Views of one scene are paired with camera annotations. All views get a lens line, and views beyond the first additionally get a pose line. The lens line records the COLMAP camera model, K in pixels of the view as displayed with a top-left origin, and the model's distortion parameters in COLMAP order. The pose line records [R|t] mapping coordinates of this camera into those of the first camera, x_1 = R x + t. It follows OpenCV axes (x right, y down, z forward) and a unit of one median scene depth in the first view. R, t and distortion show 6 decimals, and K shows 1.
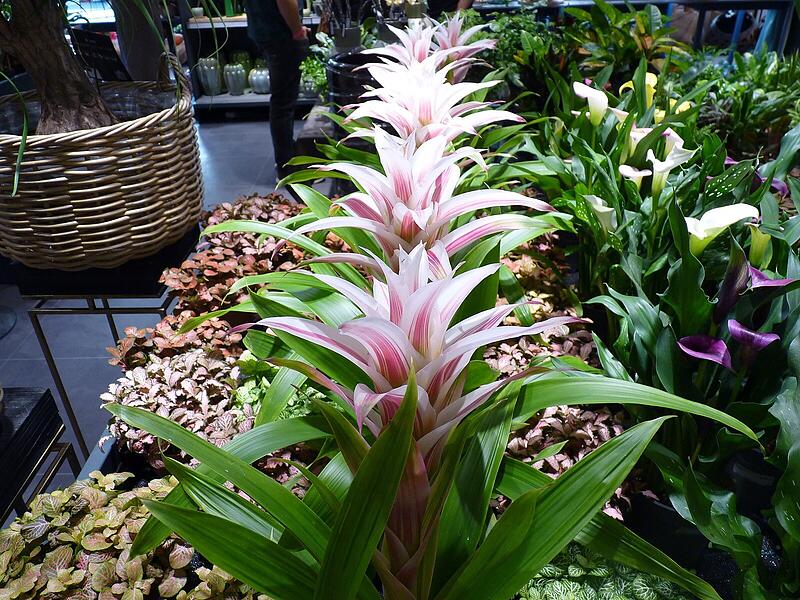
lens RADIAL K [[635.2, 0, 401.3], [0, 635.2, 297.8], [0, 0, 1]] dist [-0.005665, 0.006457]
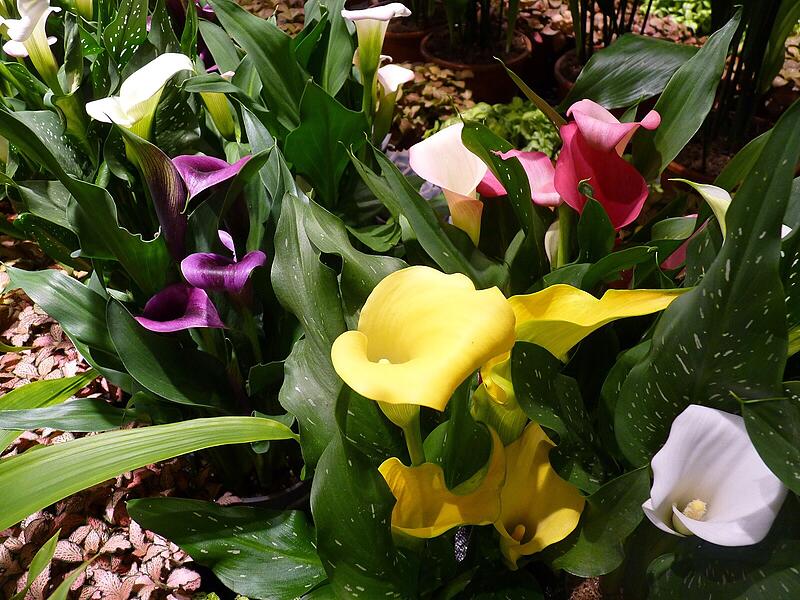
lens RADIAL K [[635.2, 0, 398.3], [0, 635.2, 300.5], [0, 0, 1]] dist [-0.005665, 0.006457]
pose [[0.756155, -0.452640, 0.472595, 0.341286], [0.352869, 0.890231, 0.288048, -0.029875], [-0.551101, -0.051045, 0.832876, 0.357677]]
